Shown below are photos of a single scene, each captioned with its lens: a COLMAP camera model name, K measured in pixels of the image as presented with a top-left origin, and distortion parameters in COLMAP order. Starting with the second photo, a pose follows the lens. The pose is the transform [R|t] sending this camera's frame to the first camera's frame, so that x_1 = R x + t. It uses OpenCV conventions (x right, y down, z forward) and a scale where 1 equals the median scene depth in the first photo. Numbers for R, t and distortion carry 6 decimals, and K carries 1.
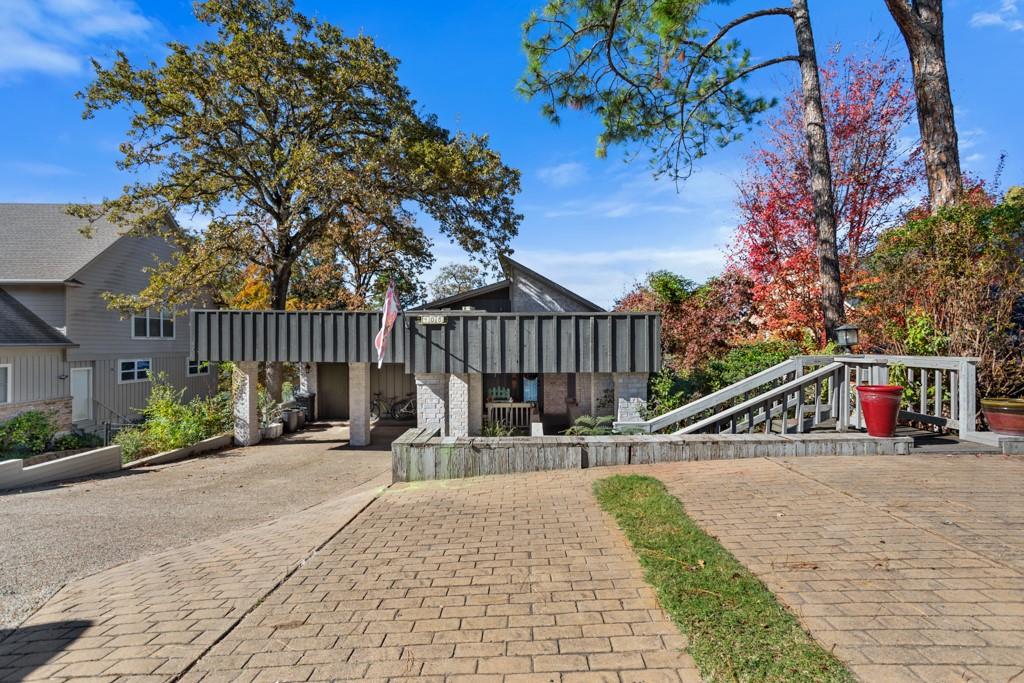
lens RADIAL K [[481.3, 0, 510.1], [0, 481.3, 342.8], [0, 0, 1]] dist [0.009030, 0.002041]
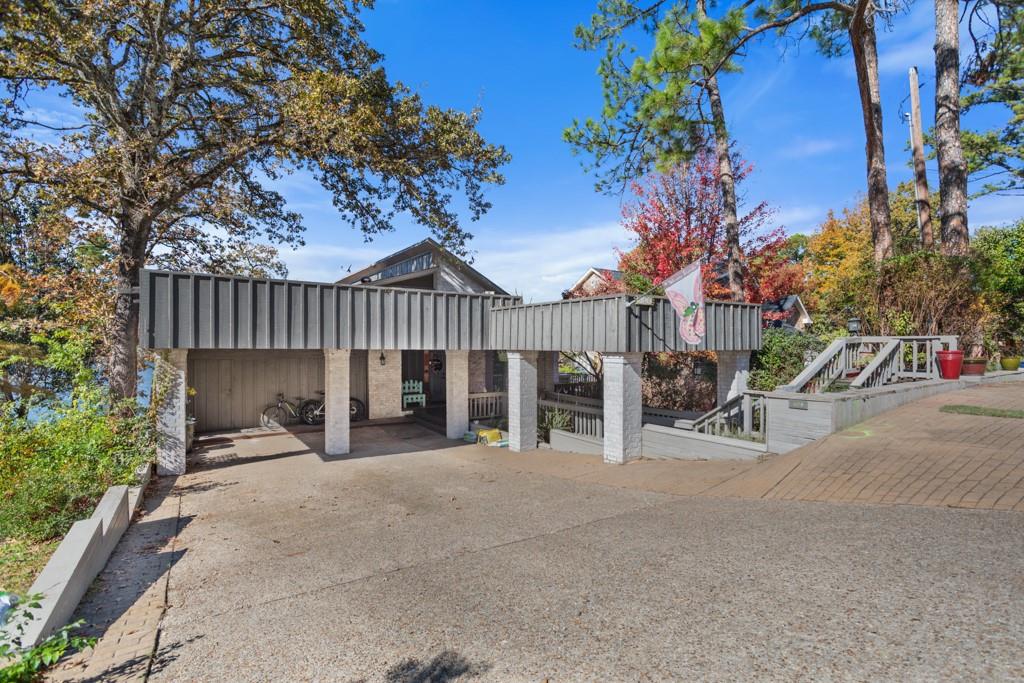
lens RADIAL K [[481.3, 0, 507.9], [0, 481.3, 342.4], [0, 0, 1]] dist [0.009030, 0.002041]
pose [[0.829941, 0.001588, 0.557848, -0.662165], [-0.002202, 0.999997, 0.000431, 0.028467], [-0.557846, -0.001586, 0.829943, 0.200001]]
